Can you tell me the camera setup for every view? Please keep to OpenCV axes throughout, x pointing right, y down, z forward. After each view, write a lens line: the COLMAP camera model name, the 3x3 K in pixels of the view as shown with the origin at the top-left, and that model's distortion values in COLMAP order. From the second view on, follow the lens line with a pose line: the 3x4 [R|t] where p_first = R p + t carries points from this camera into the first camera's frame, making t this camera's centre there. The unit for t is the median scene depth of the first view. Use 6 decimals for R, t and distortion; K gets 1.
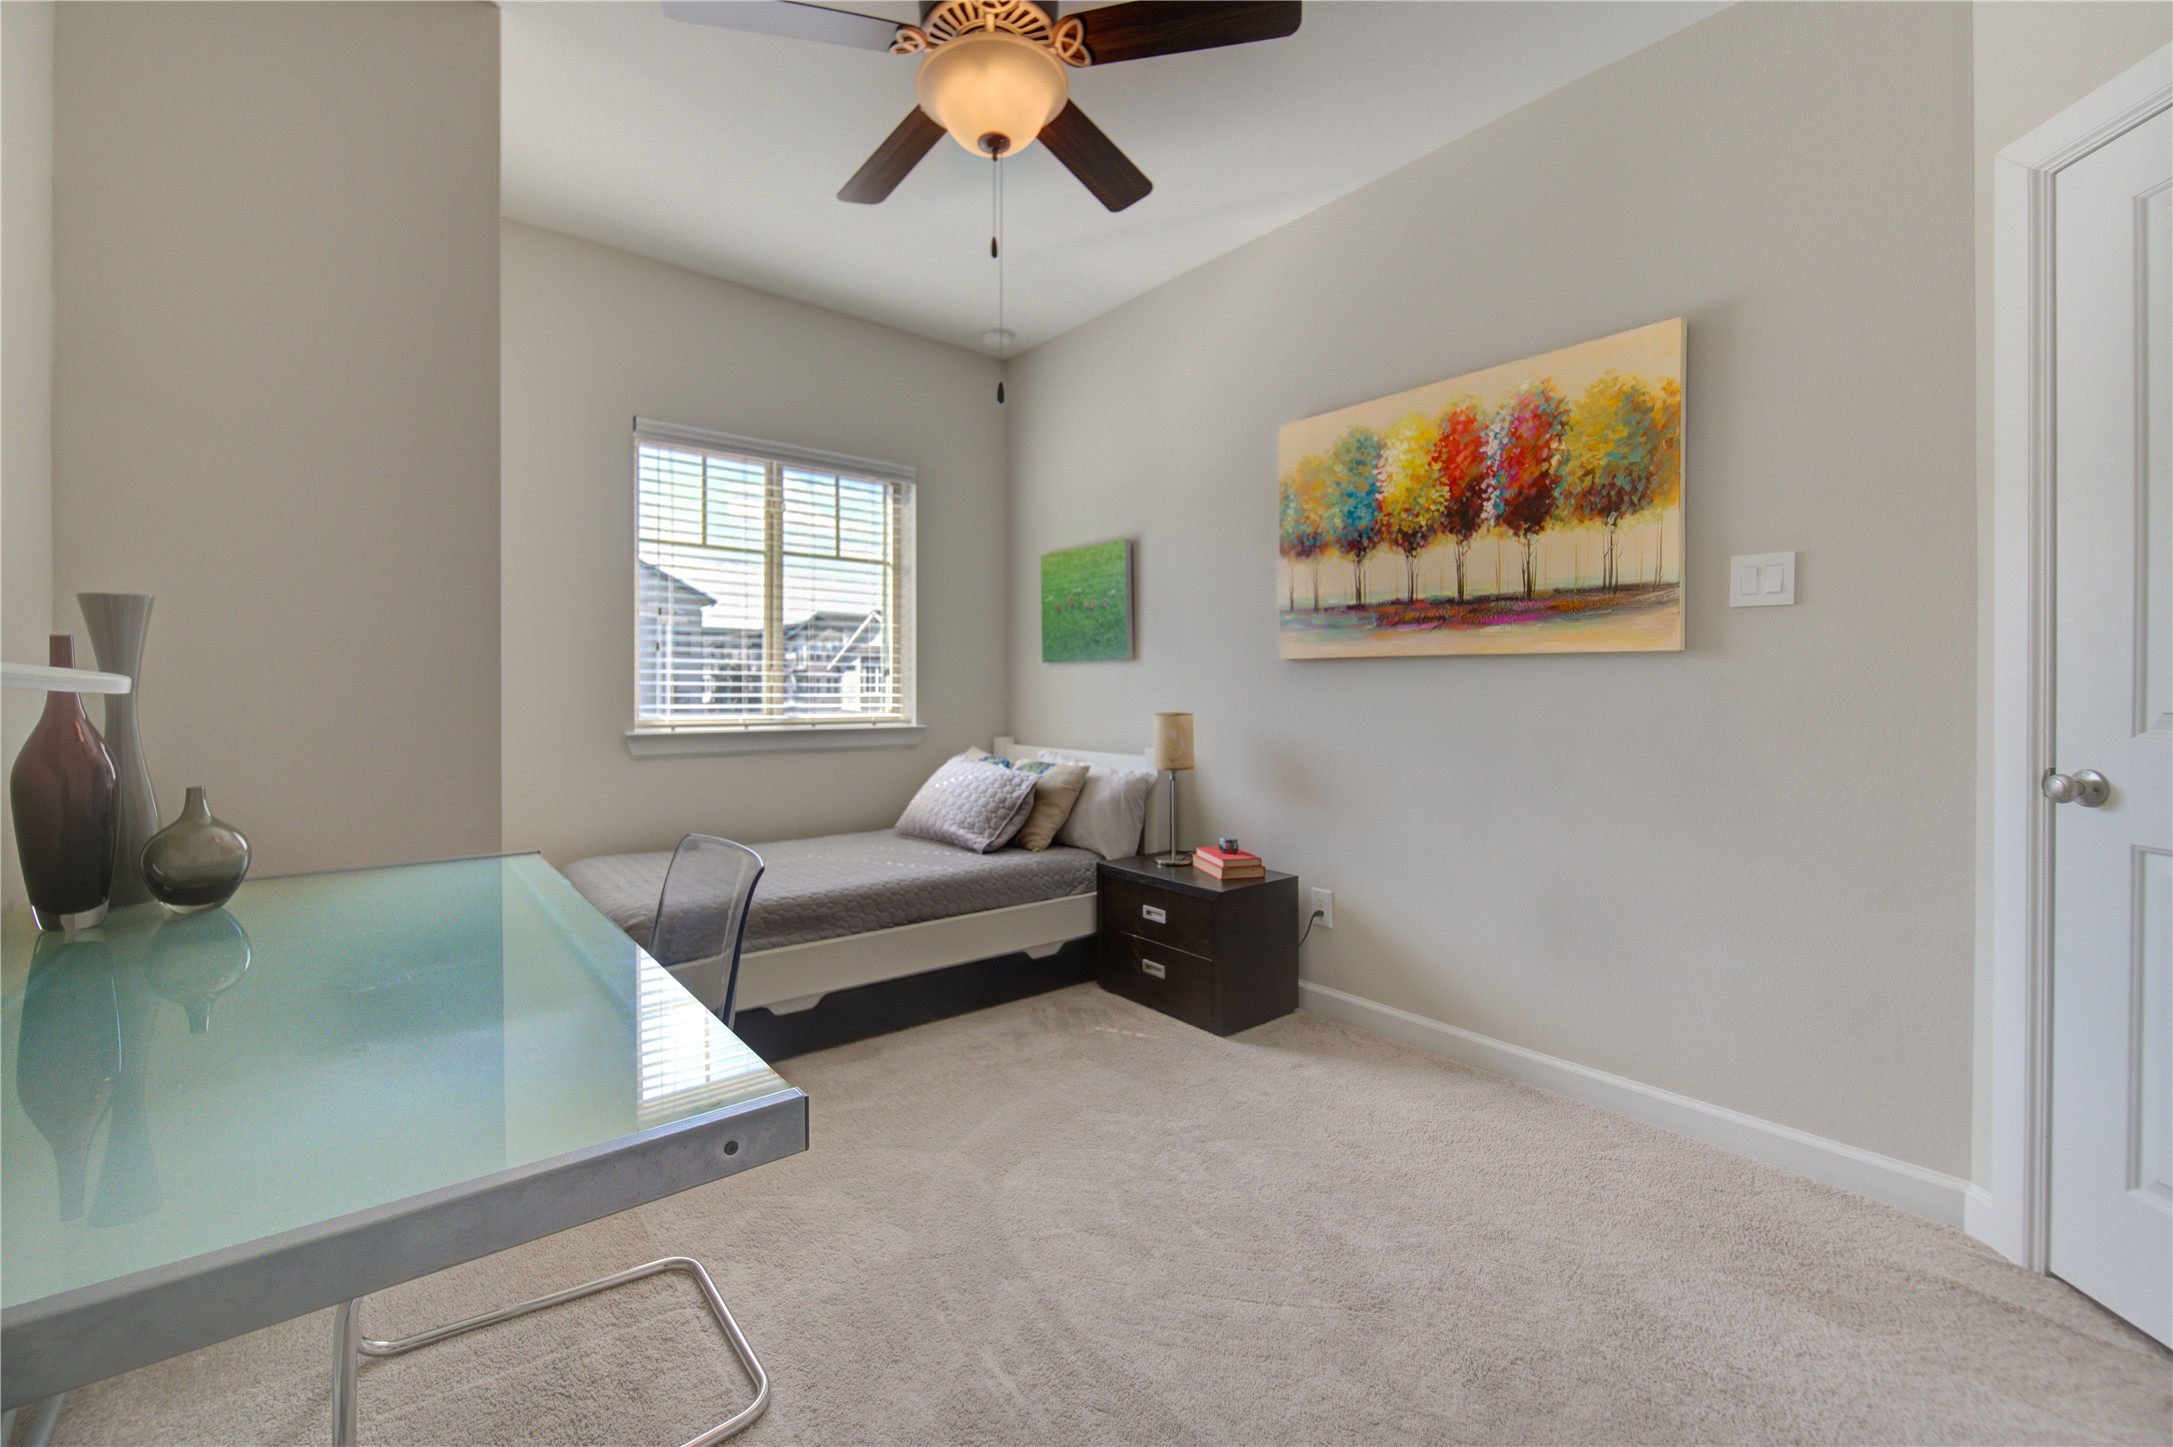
lens RADIAL K [[893.1, 0, 1059.3], [0, 893.1, 696.4], [0, 0, 1]] dist [-0.004838, -0.000358]
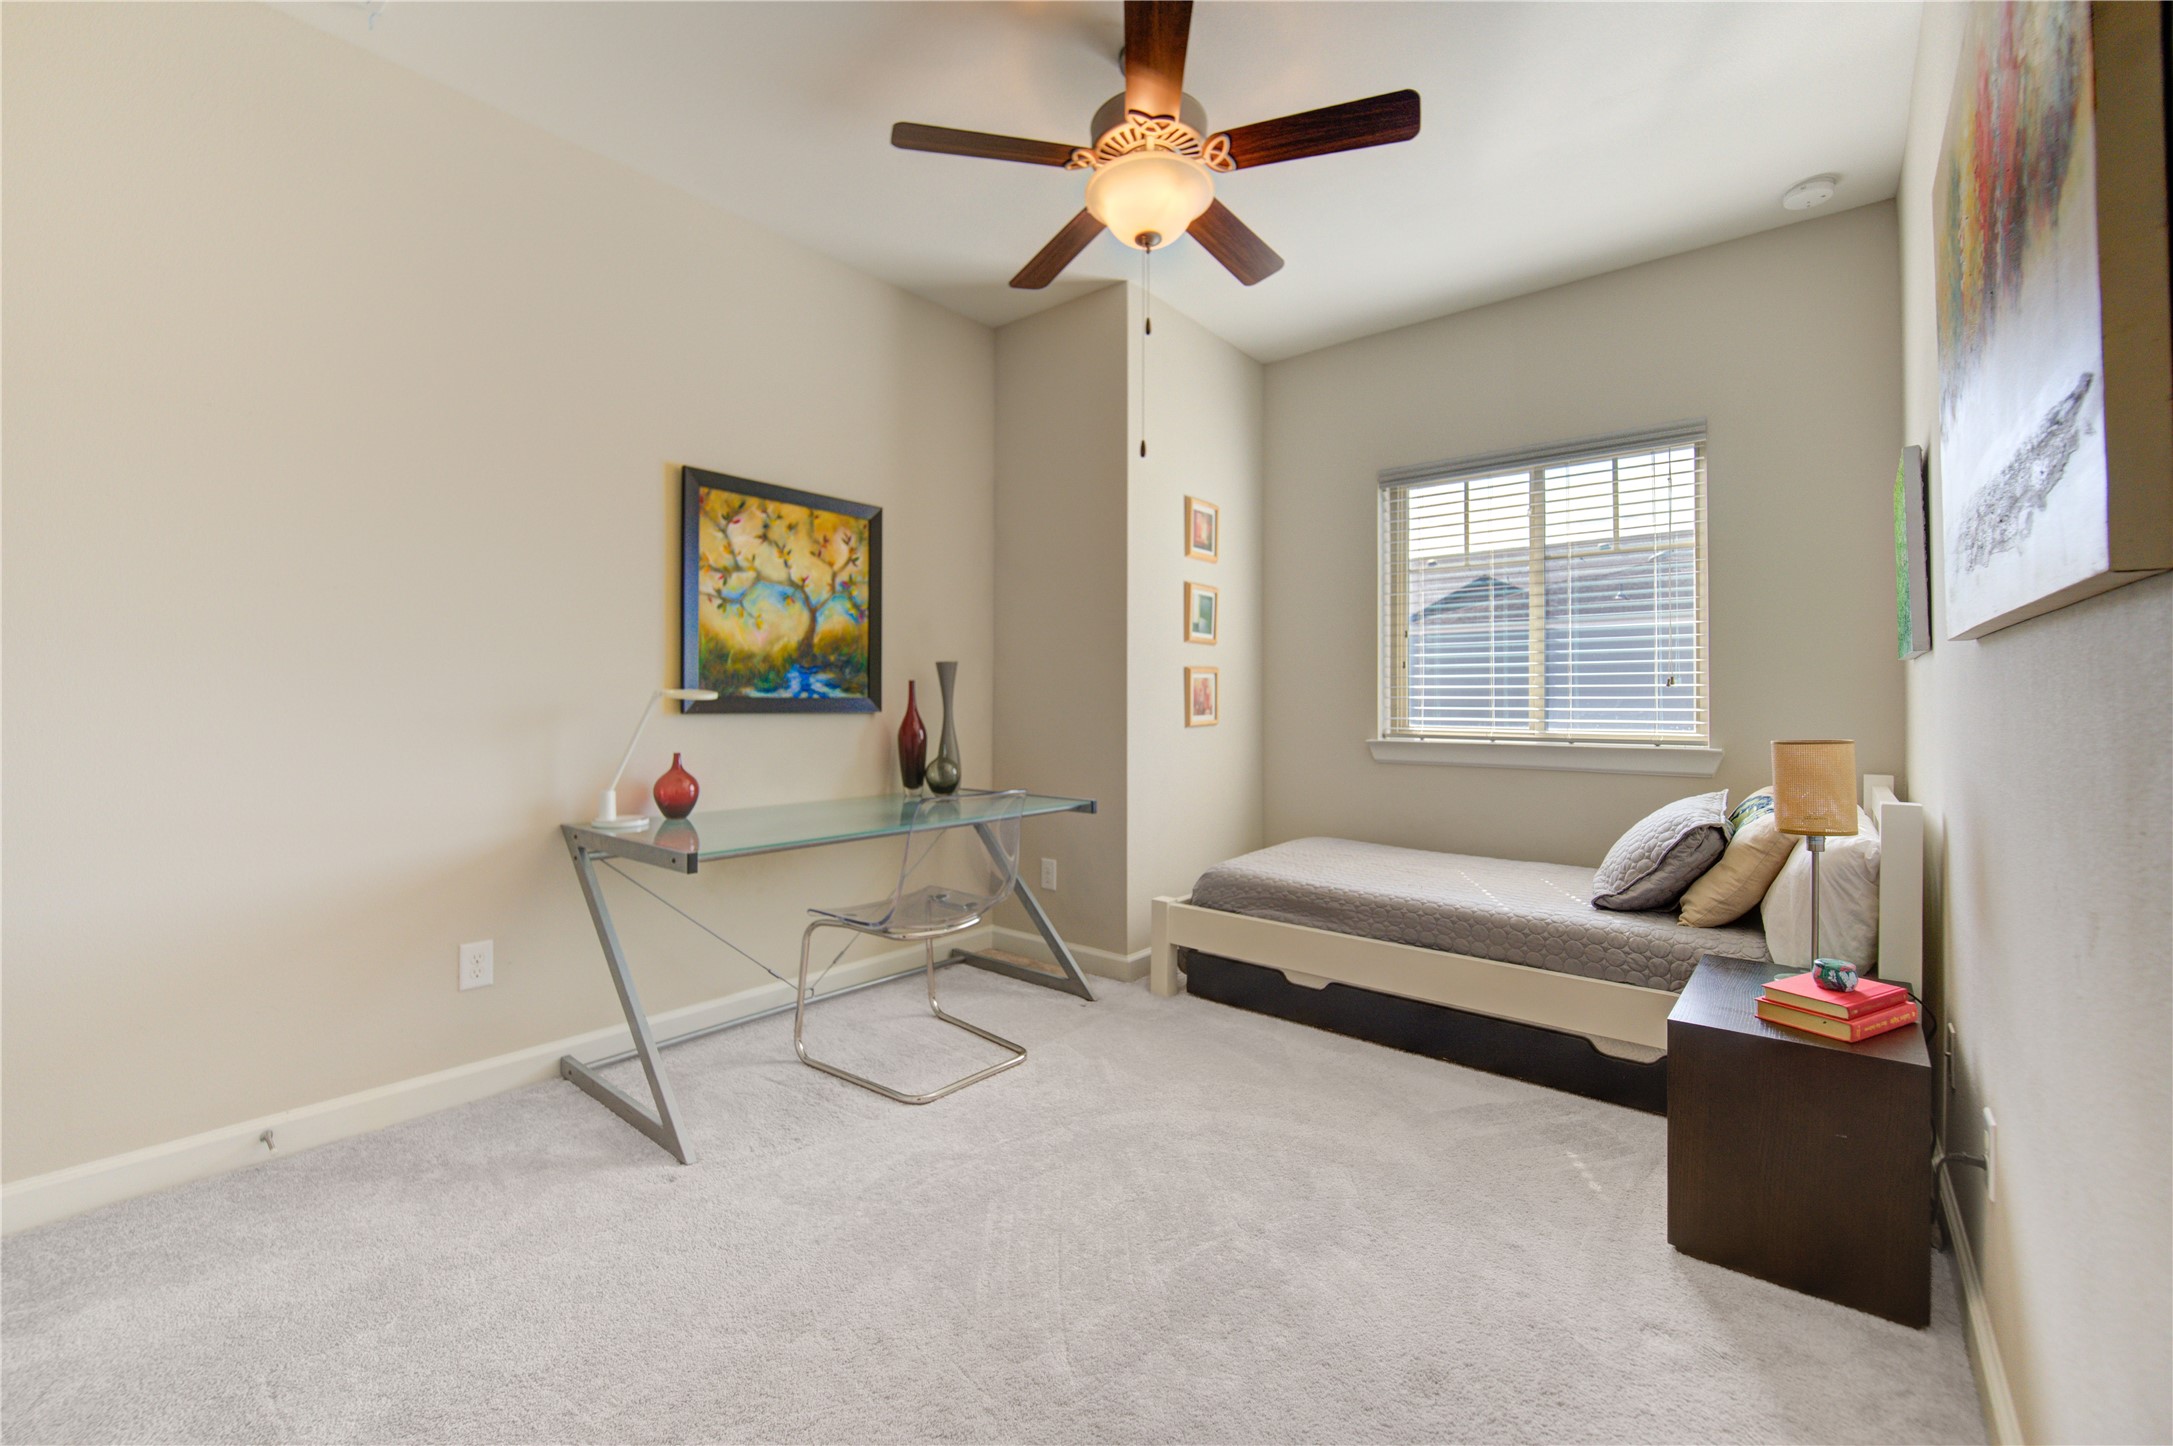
lens RADIAL K [[895.7, 0, 1082.1], [0, 895.7, 704.1], [0, 0, 1]] dist [-0.000615, -0.000051]
pose [[0.211936, 0.001672, -0.977282, 0.591129], [-0.009463, 0.999955, -0.000341, -0.001717], [0.977238, 0.009321, 0.211943, 0.370885]]
